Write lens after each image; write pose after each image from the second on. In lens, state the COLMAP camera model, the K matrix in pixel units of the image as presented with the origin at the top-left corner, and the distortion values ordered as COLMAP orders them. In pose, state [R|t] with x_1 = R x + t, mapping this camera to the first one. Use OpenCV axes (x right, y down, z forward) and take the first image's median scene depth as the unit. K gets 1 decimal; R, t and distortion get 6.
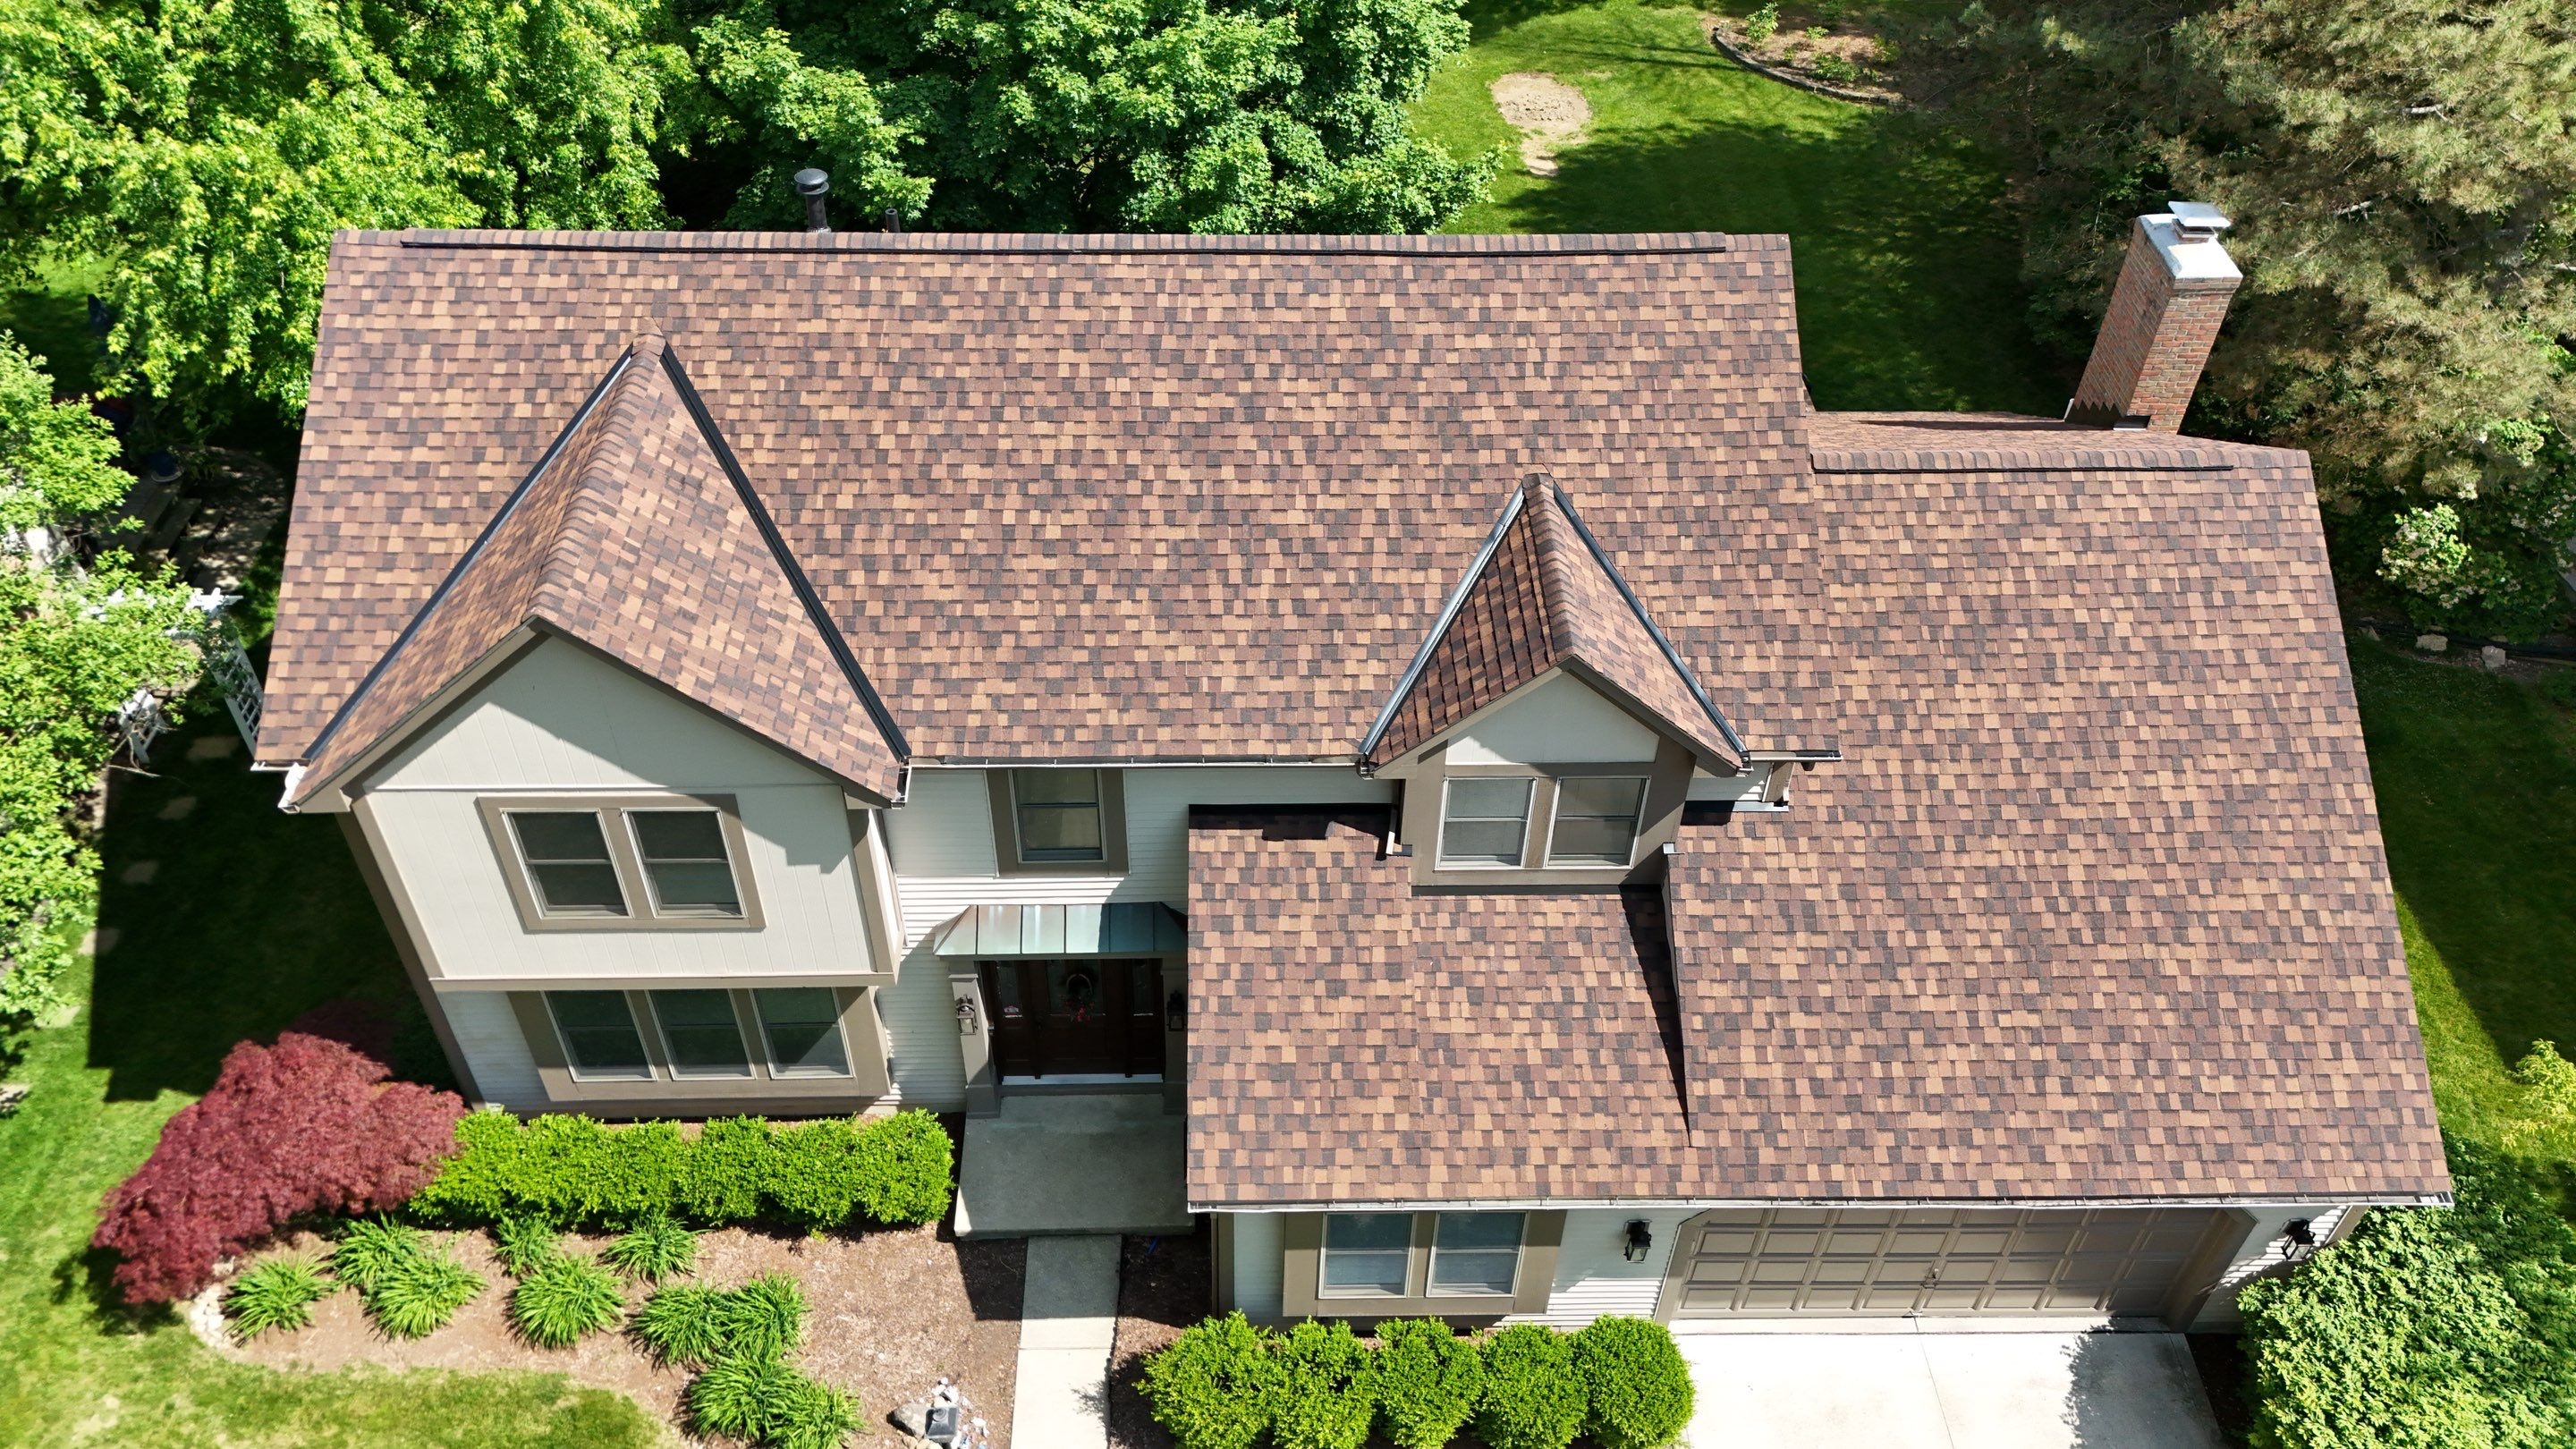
lens RADIAL K [[1890.8, 0, 1276.6], [0, 1890.8, 721.4], [0, 0, 1]] dist [0.074268, -0.074171]
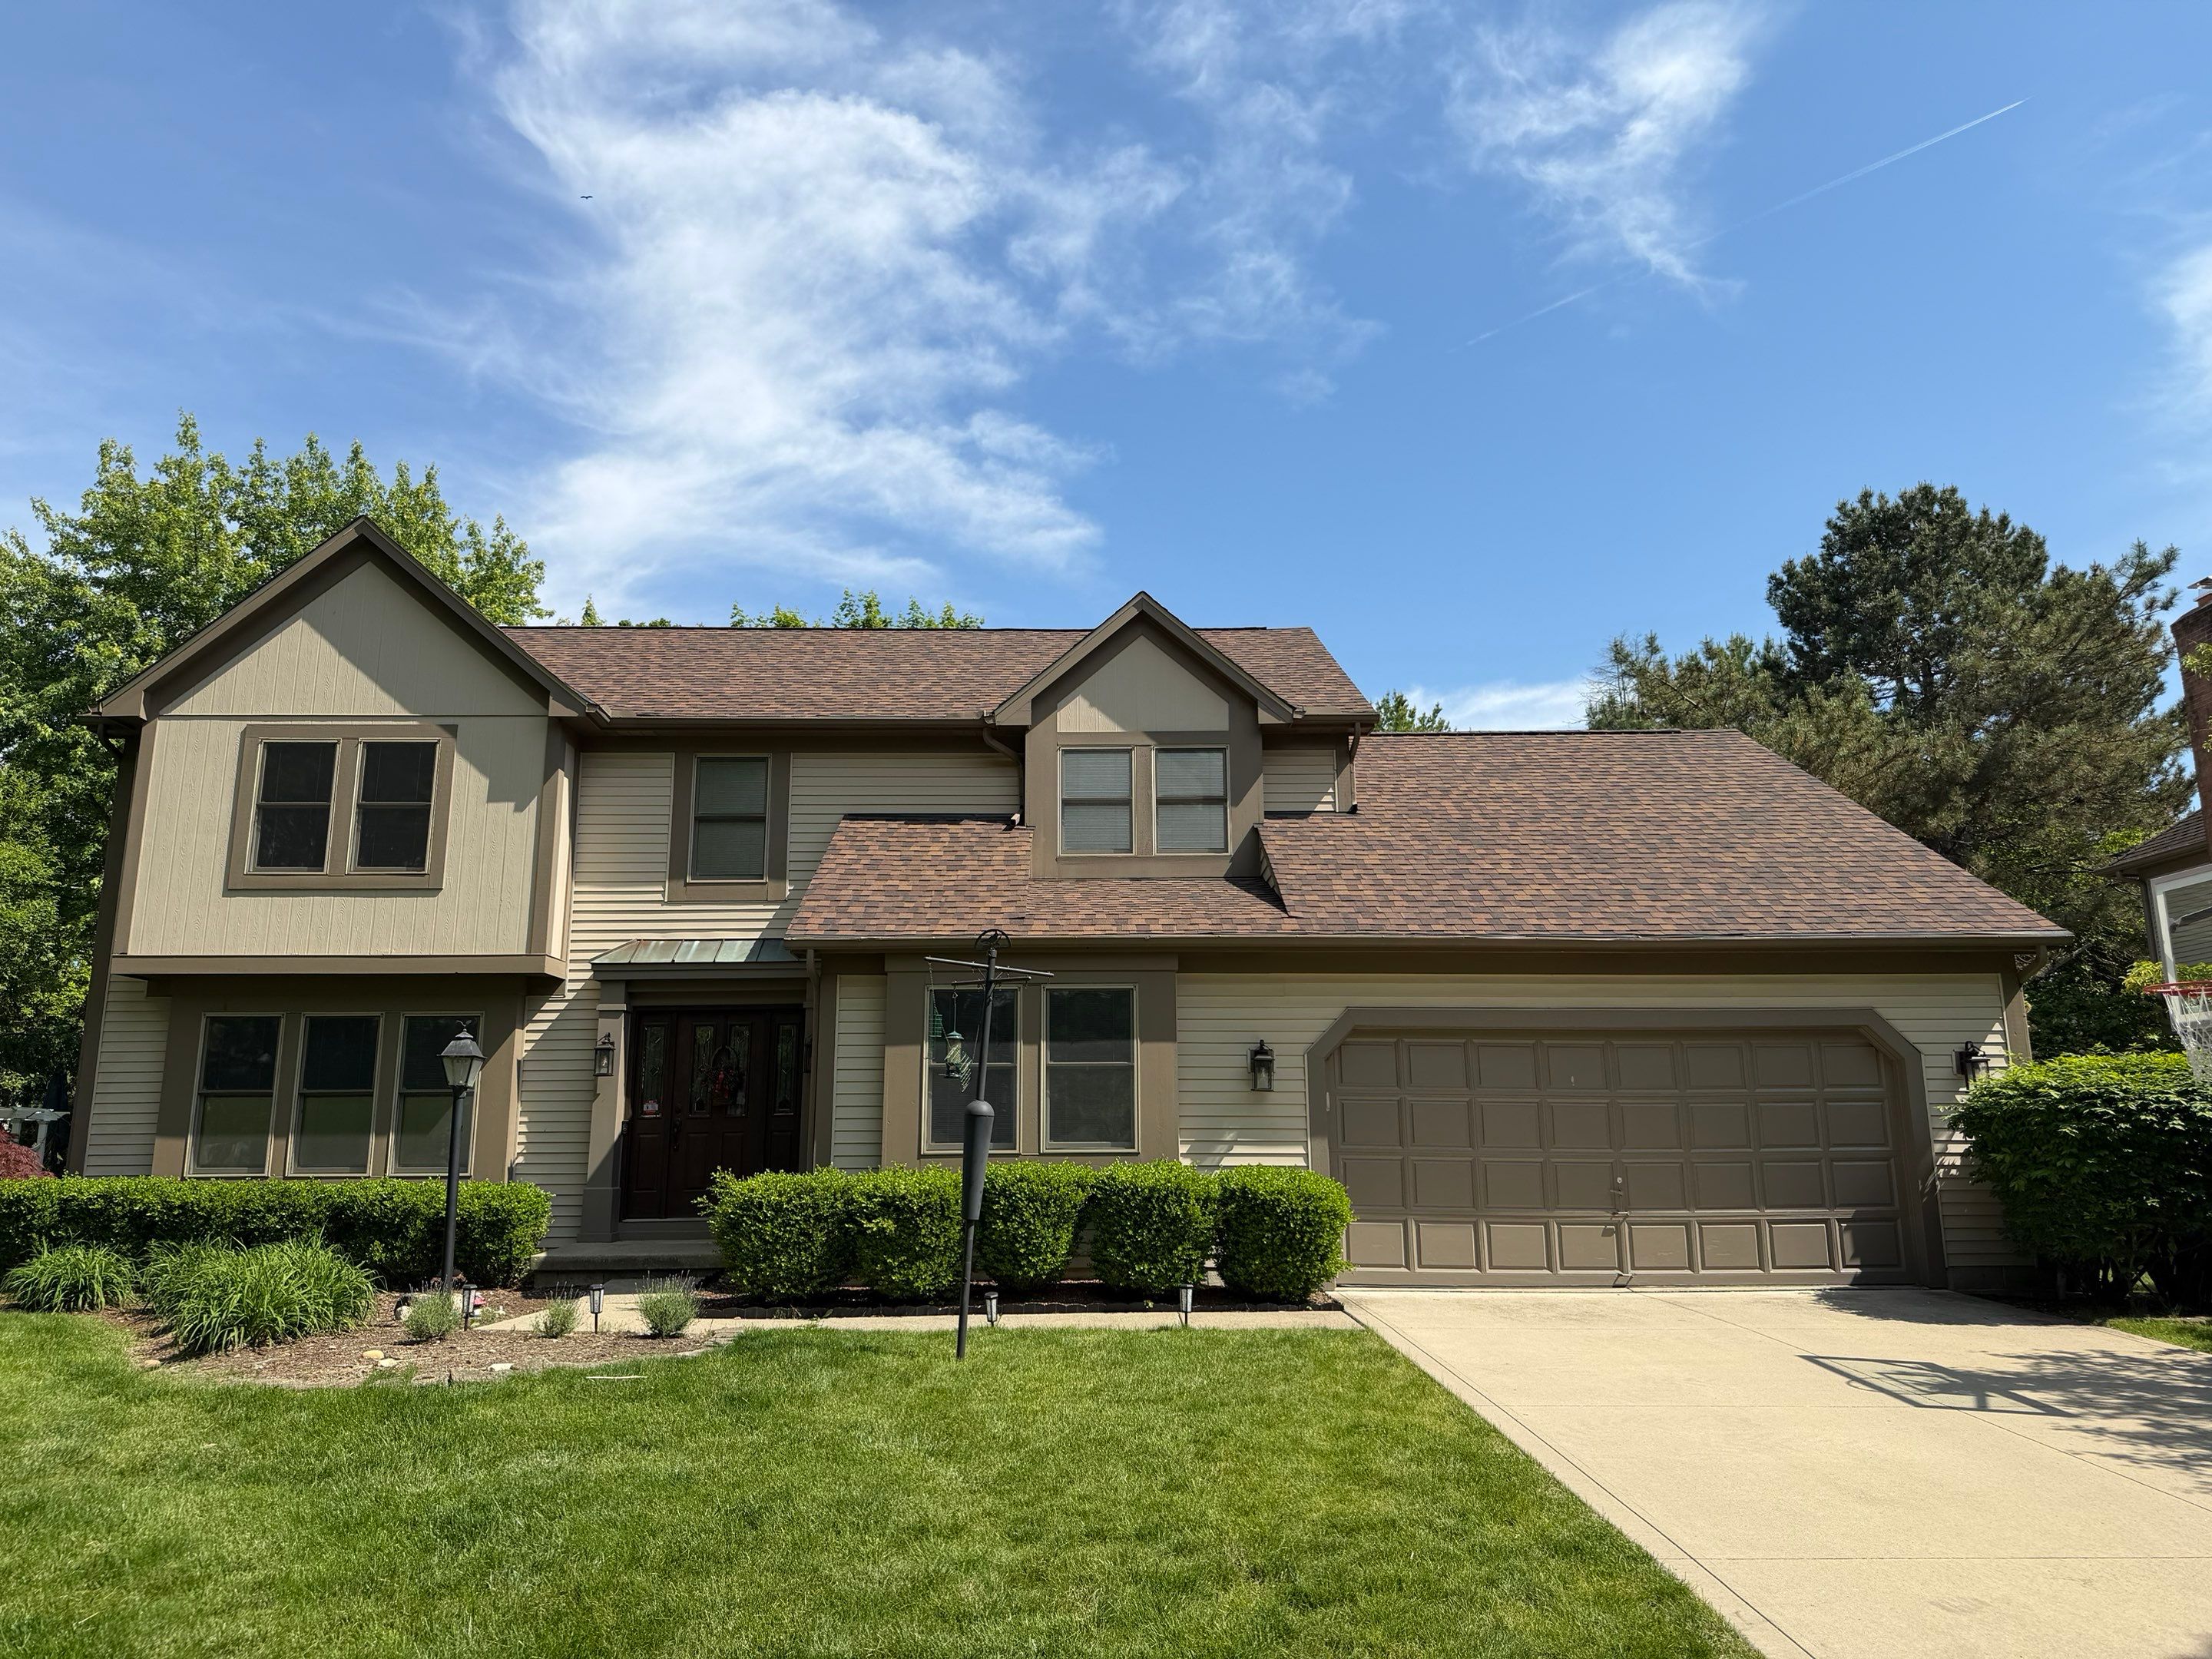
lens RADIAL K [[1528.7, 0, 1098.1], [0, 1528.7, 837.9], [0, 0, 1]] dist [0.043277, -0.038985]
pose [[0.999773, -0.019972, -0.007404, 0.117052], [0.005463, 0.576416, -0.817138, 0.823401], [0.020588, 0.816912, 0.576394, 0.475649]]
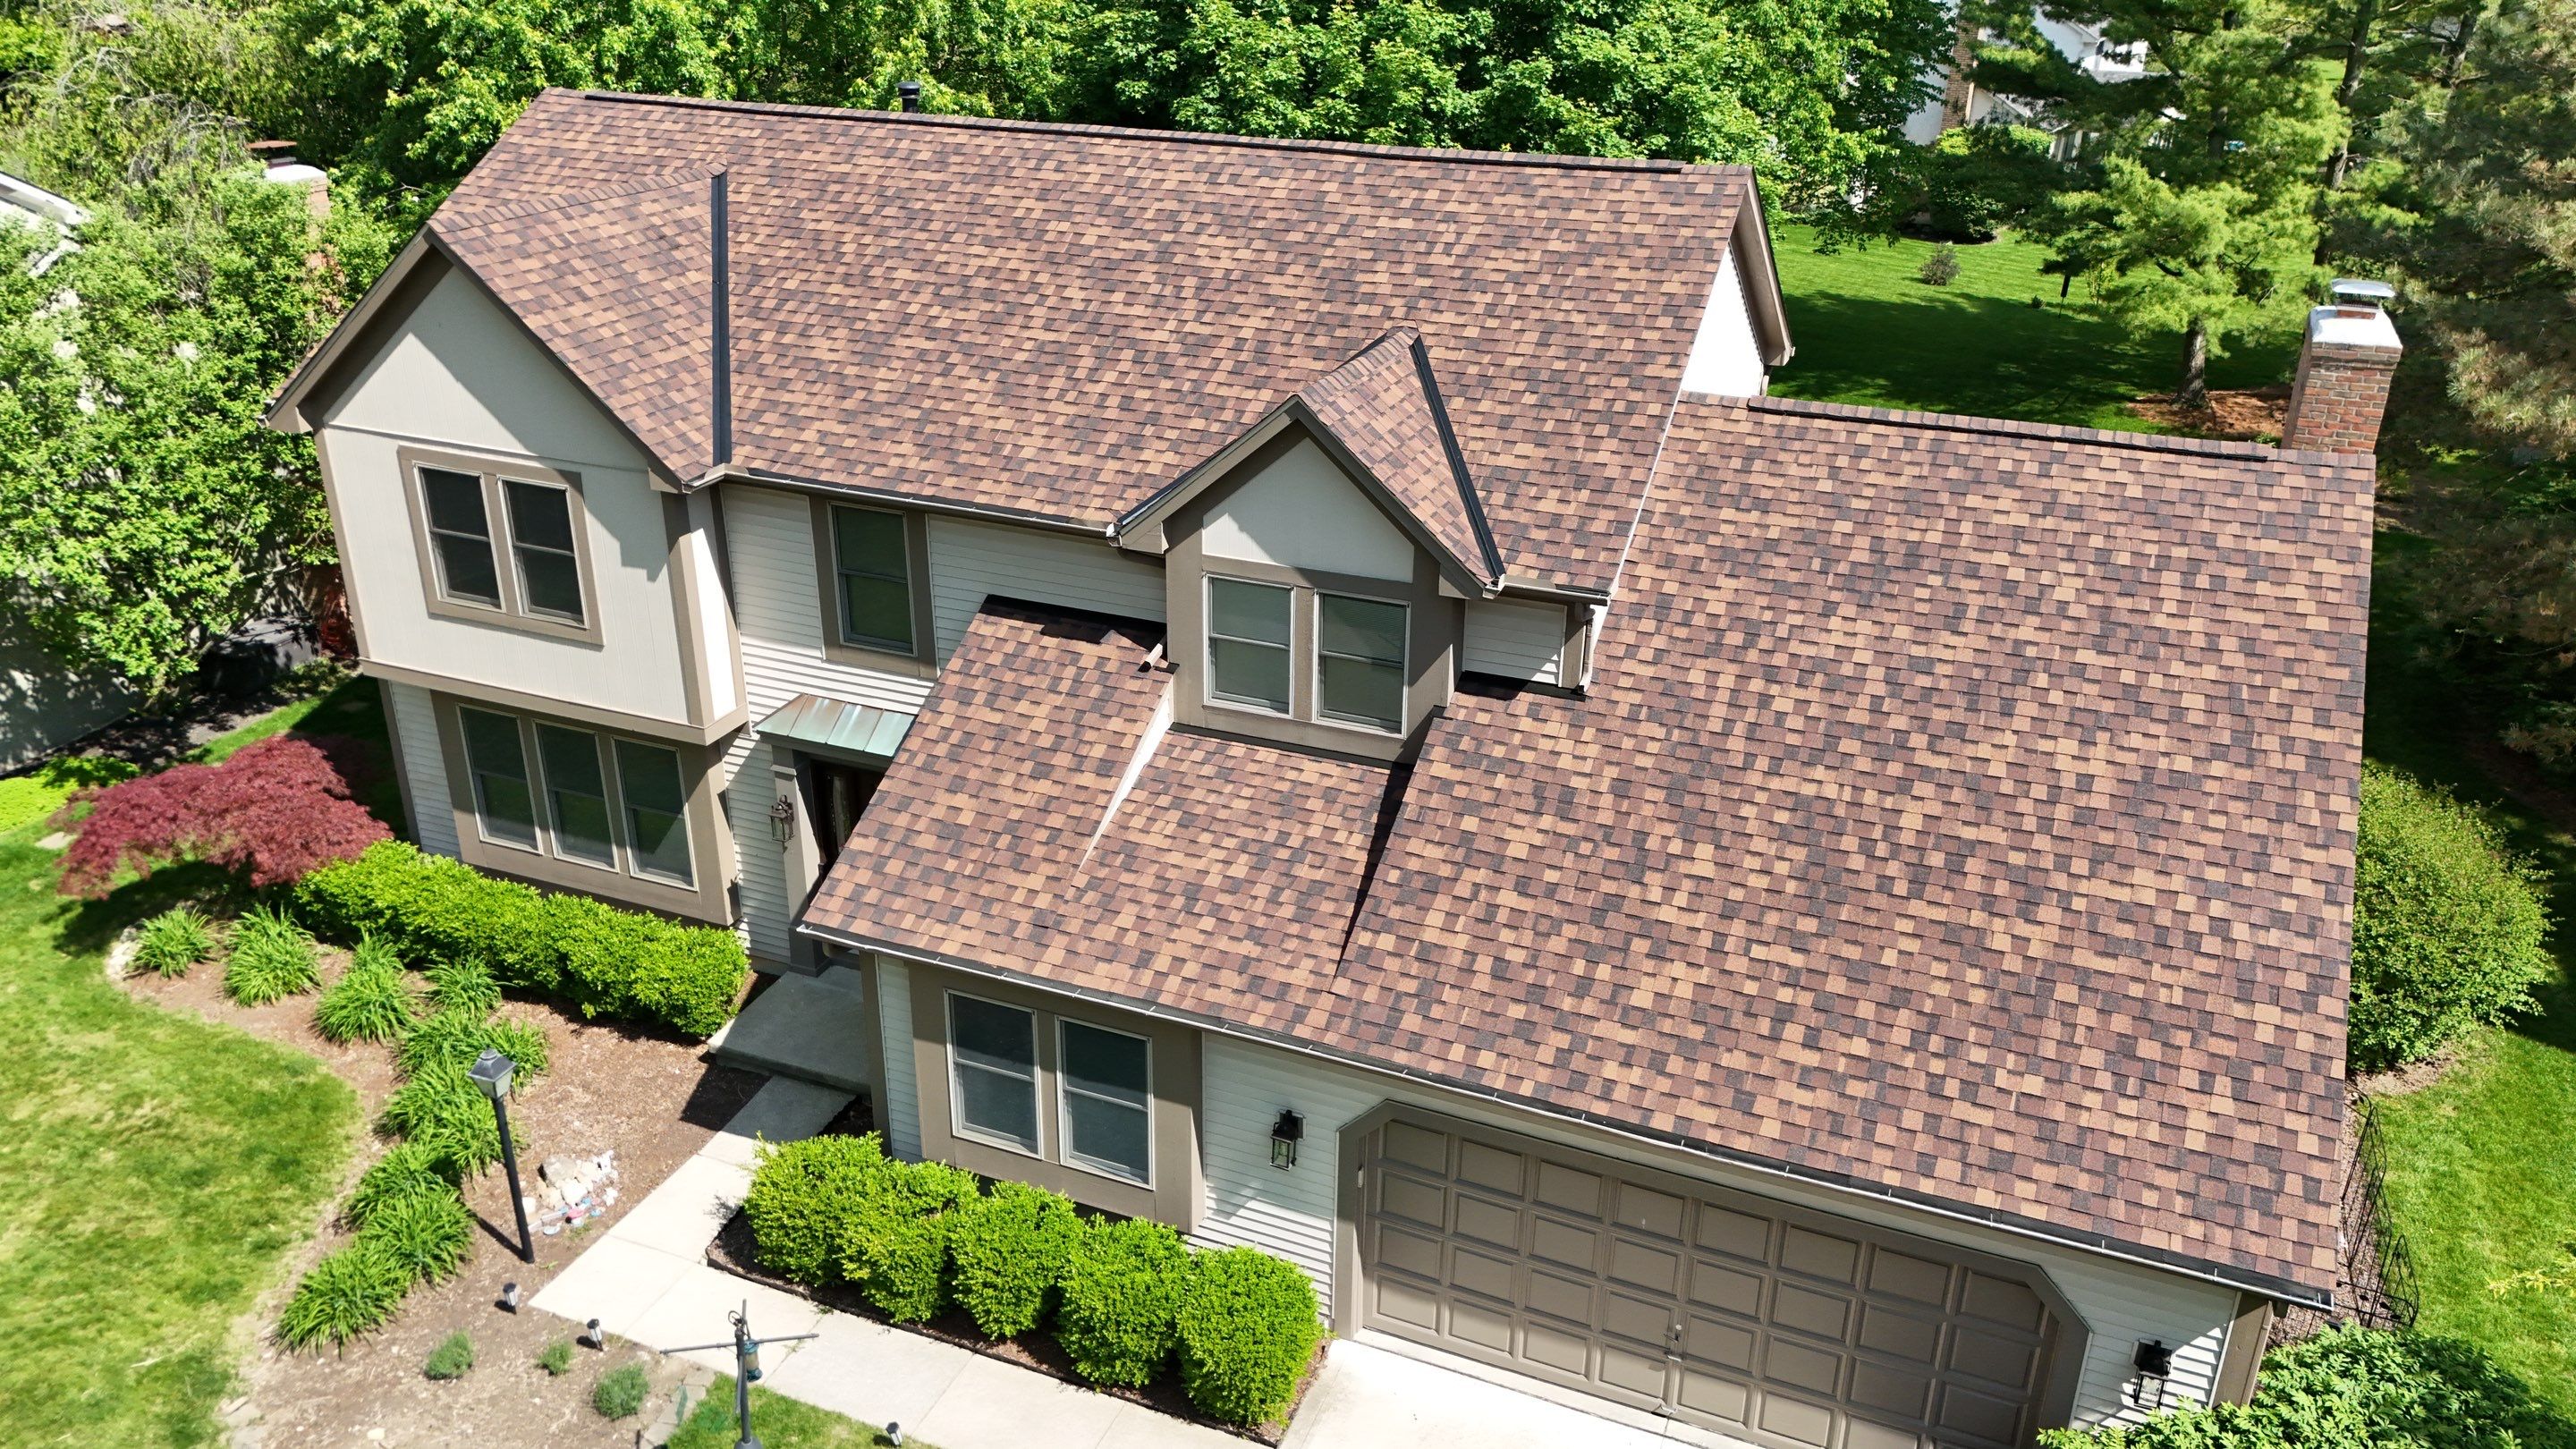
lens RADIAL K [[1890.8, 0, 1277.1], [0, 1890.8, 724.8], [0, 0, 1]] dist [0.074268, -0.074171]
pose [[0.913831, 0.161989, -0.372387, 0.468050], [-0.272862, 0.924080, -0.267623, 0.329423], [0.300763, 0.346172, 0.888654, 0.197884]]
